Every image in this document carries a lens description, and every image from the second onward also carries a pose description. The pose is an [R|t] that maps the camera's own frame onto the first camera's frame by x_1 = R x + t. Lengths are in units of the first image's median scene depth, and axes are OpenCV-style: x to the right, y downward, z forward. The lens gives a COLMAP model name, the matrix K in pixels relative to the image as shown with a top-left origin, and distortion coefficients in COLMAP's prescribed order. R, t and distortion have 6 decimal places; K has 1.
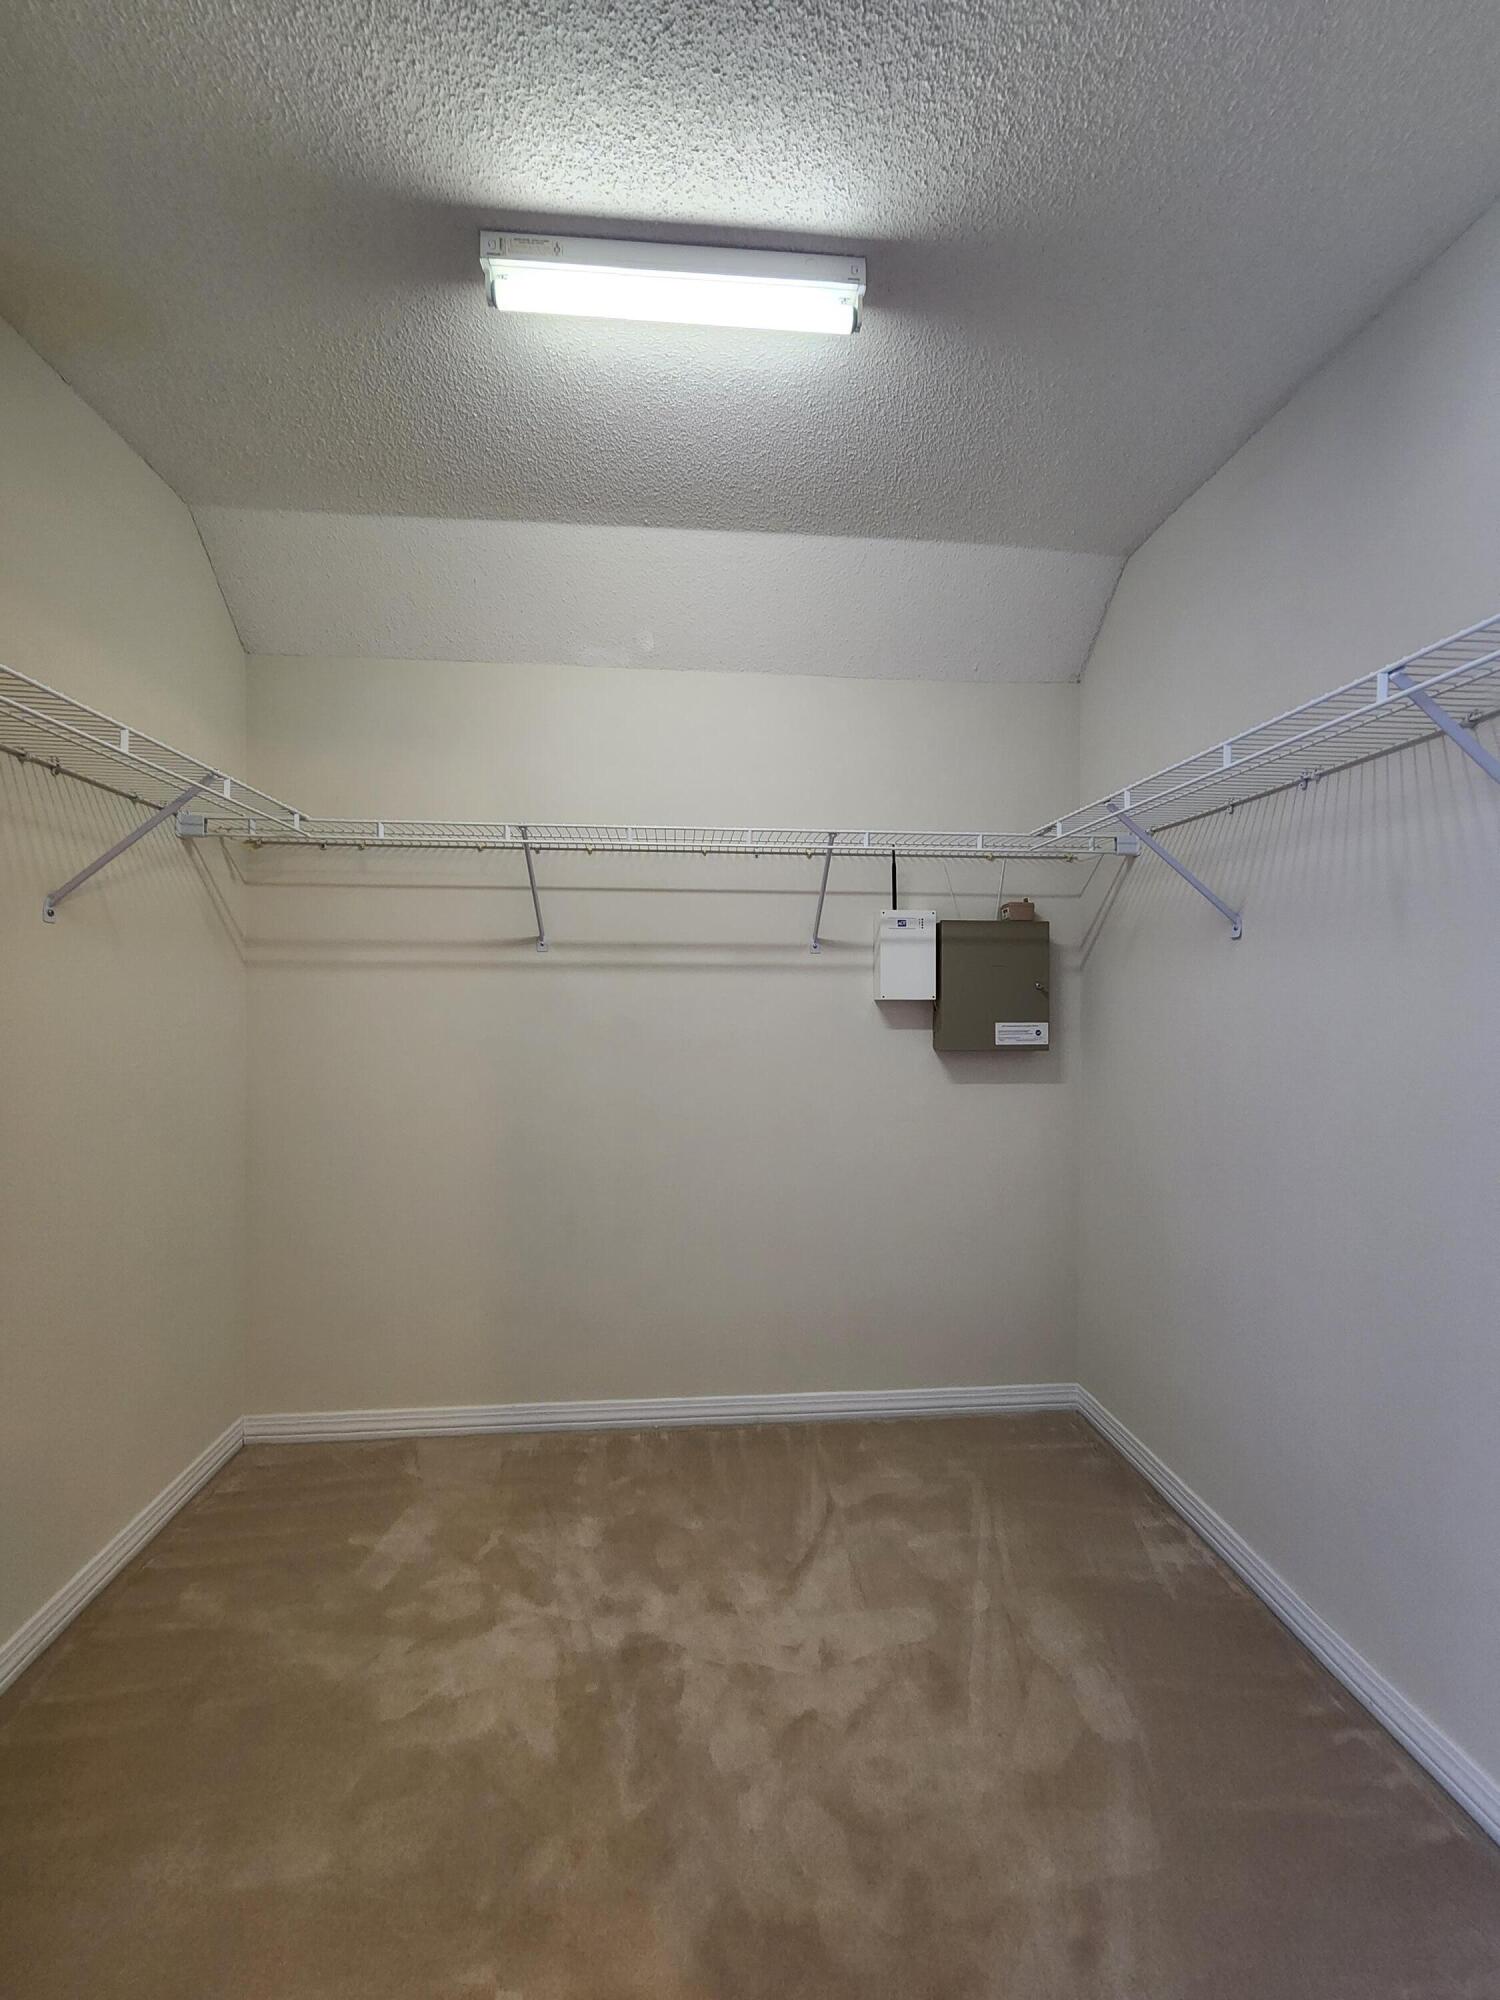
lens RADIAL K [[821.0, 0, 742.1], [0, 821.0, 989.3], [0, 0, 1]] dist [-0.000284, -0.000213]
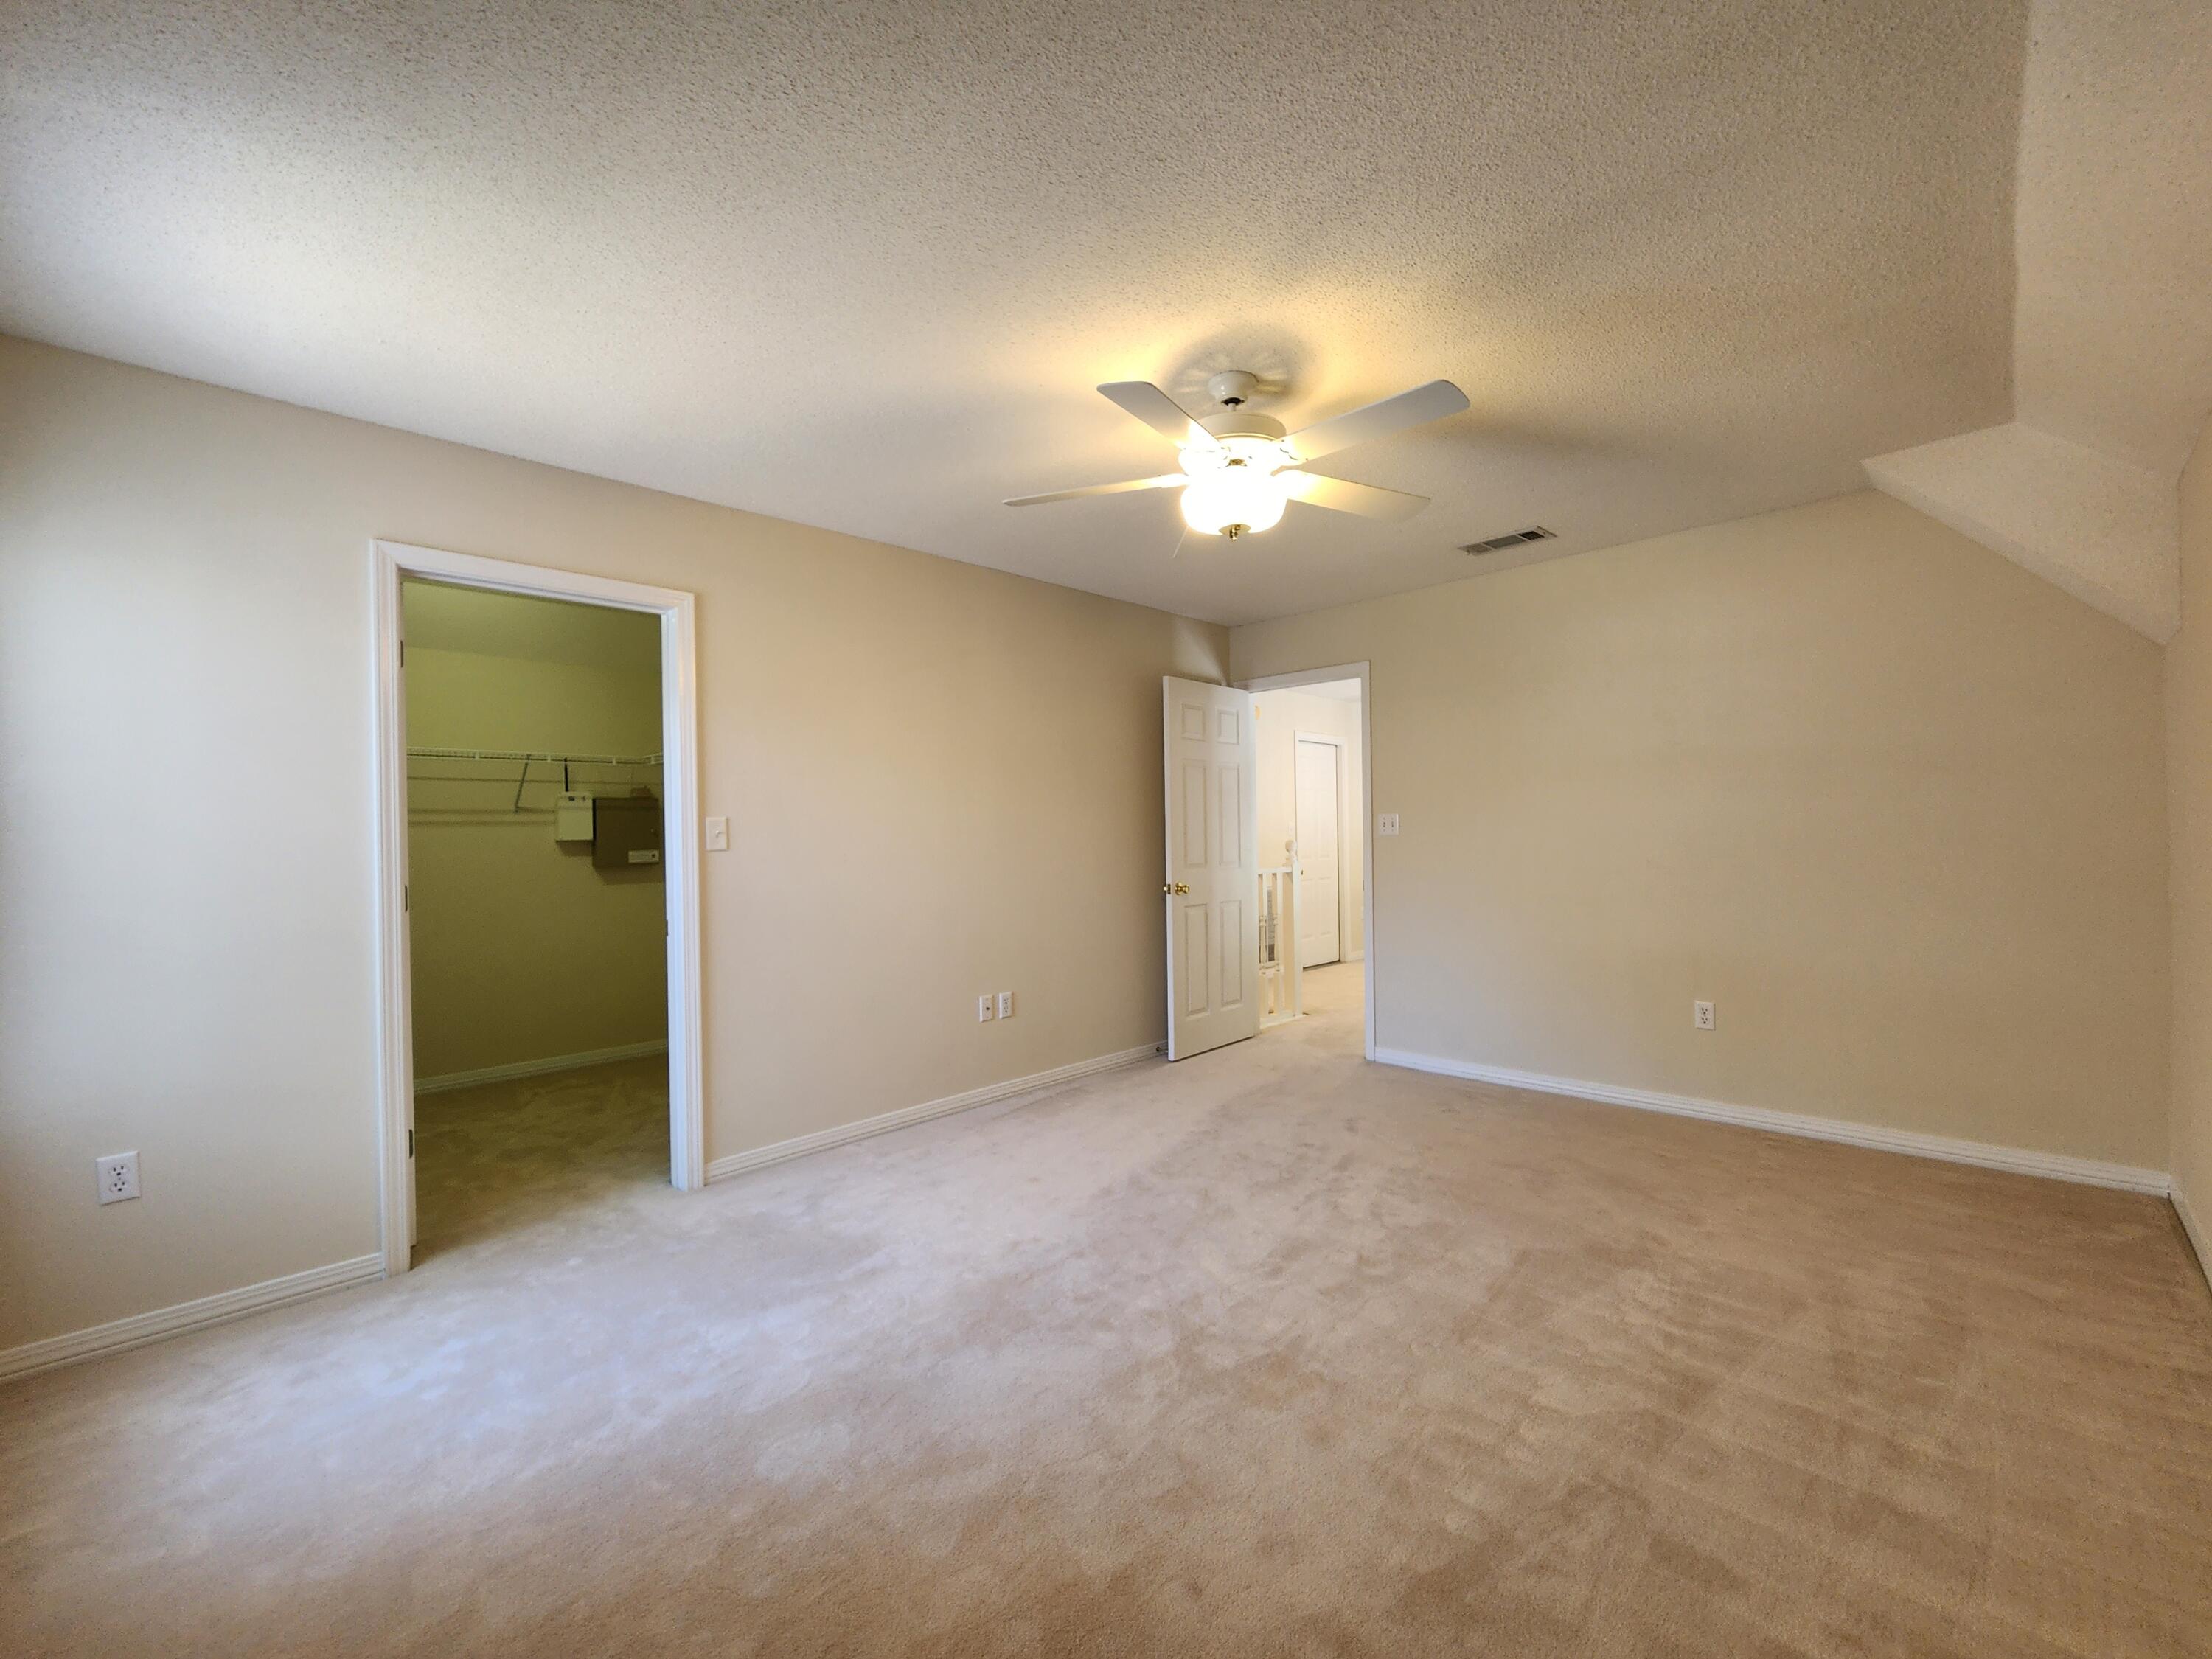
lens RADIAL K [[908.0, 0, 1084.8], [0, 908.0, 837.5], [0, 0, 1]] dist [-0.000284, -0.000213]
pose [[0.770466, -0.016583, 0.637266, -0.217365], [0.029216, 0.999530, -0.009313, 0.059314], [-0.636811, 0.025794, 0.770588, -1.298466]]
